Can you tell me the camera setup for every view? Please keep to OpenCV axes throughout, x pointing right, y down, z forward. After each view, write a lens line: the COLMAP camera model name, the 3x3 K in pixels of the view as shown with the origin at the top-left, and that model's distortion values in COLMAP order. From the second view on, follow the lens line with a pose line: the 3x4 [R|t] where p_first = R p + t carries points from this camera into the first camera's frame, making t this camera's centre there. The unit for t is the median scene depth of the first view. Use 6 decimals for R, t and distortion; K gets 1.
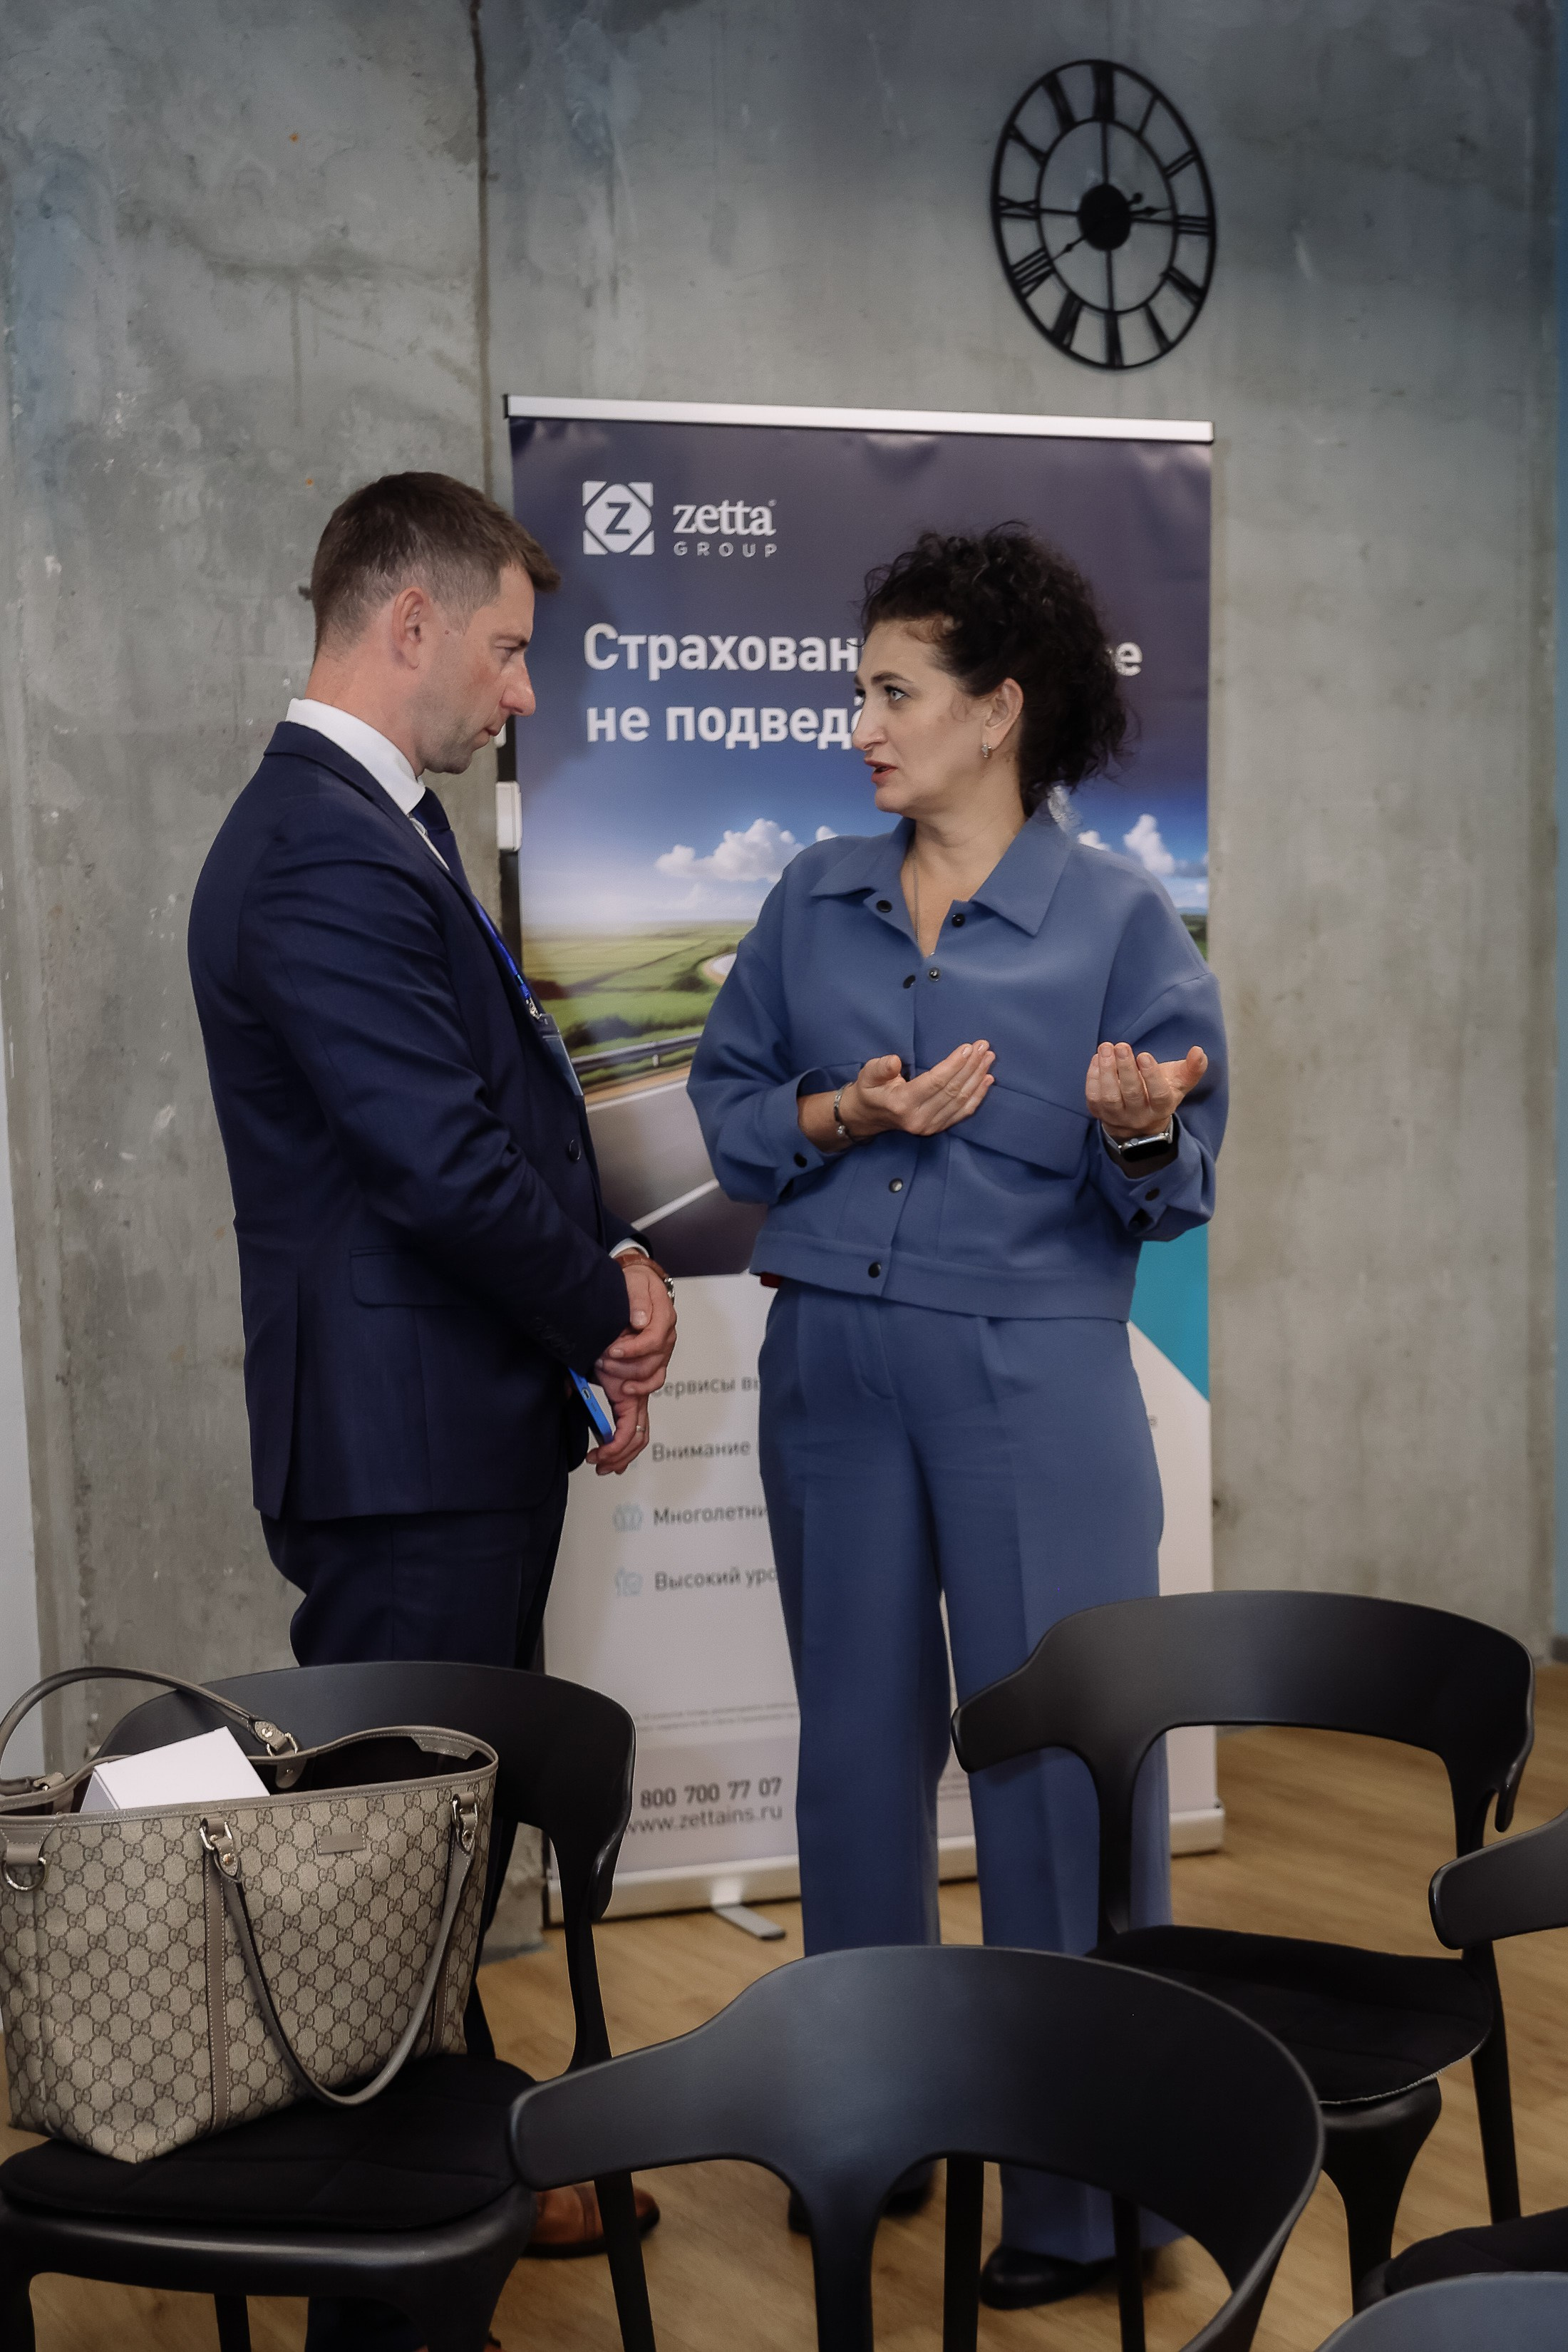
lens RADIAL K [[2853.5, 0, 782.2], [0, 2853.5, 1259.2], [0, 0, 1]] dist [0.022430, 0.079061]
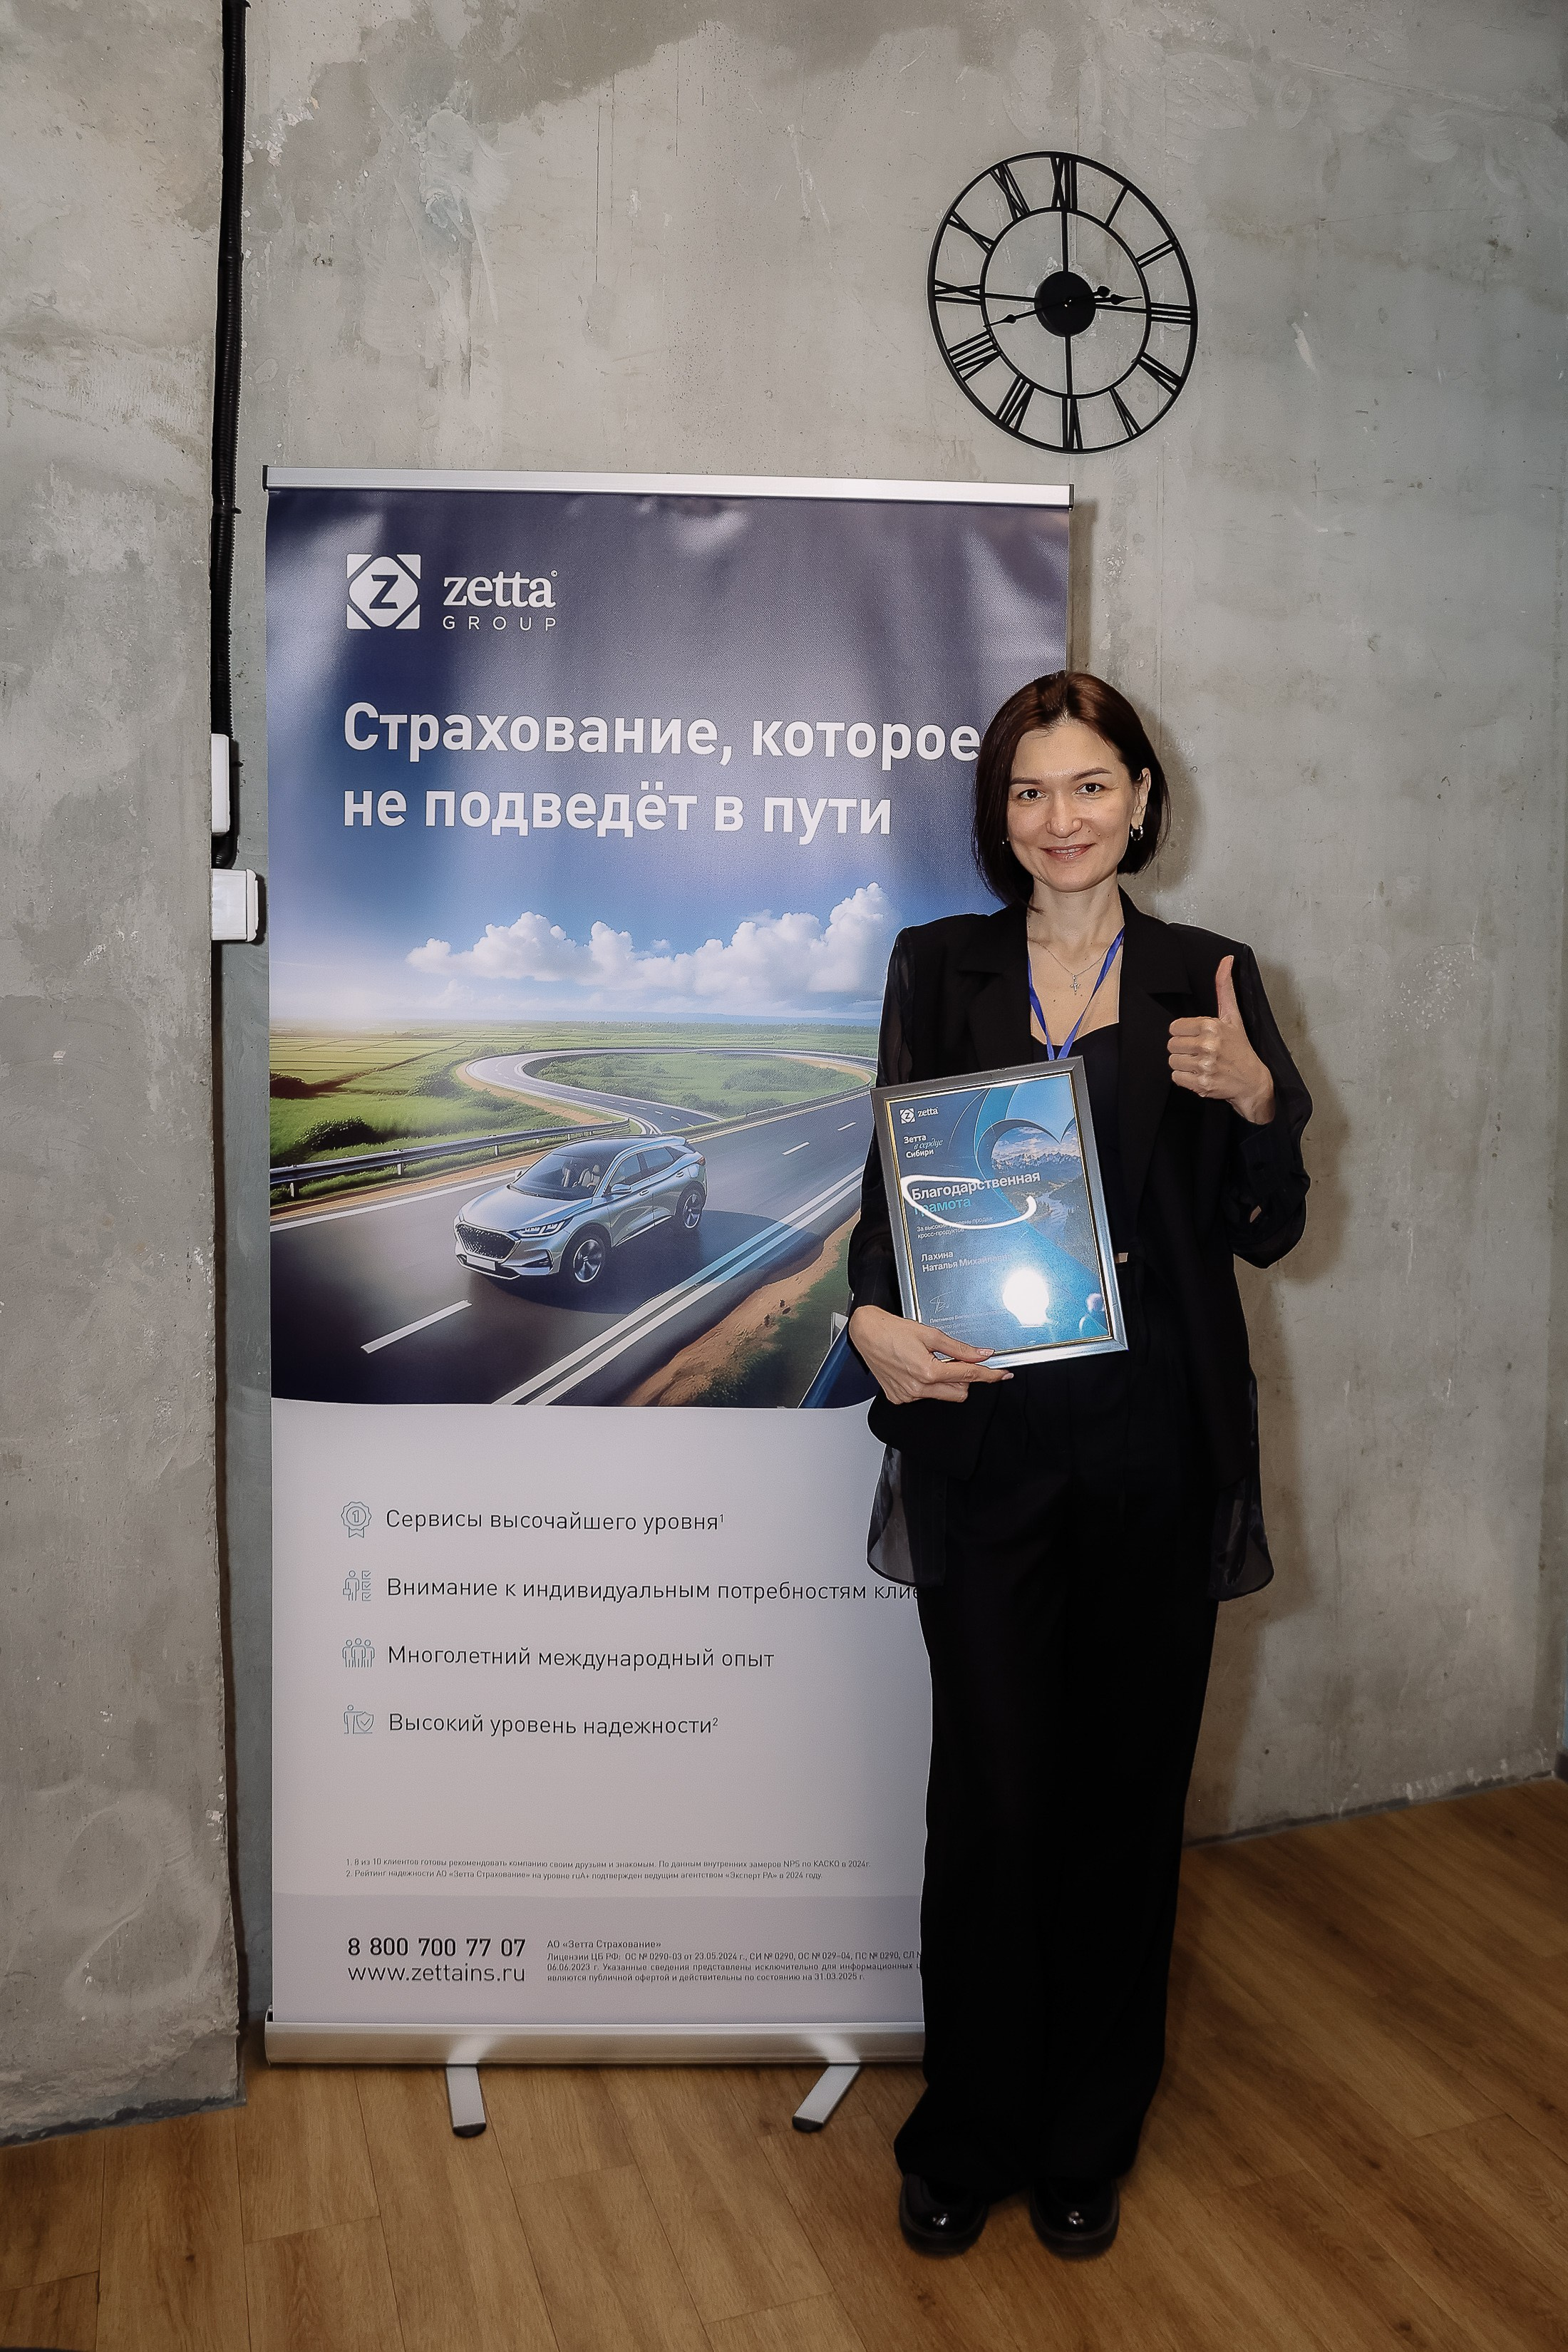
lens RADIAL K [[1865.4, 0, 806.0], [0, 1865.4, 1025.3], [0, 0, 1]] dist [-0.103641, 0.077906]
pose [[0.965575, 0.048958, -0.255475, 0.233110], [-0.062930, 0.996920, -0.046801, -0.096095], [0.252396, 0.061267, 0.965682, 0.450921]]
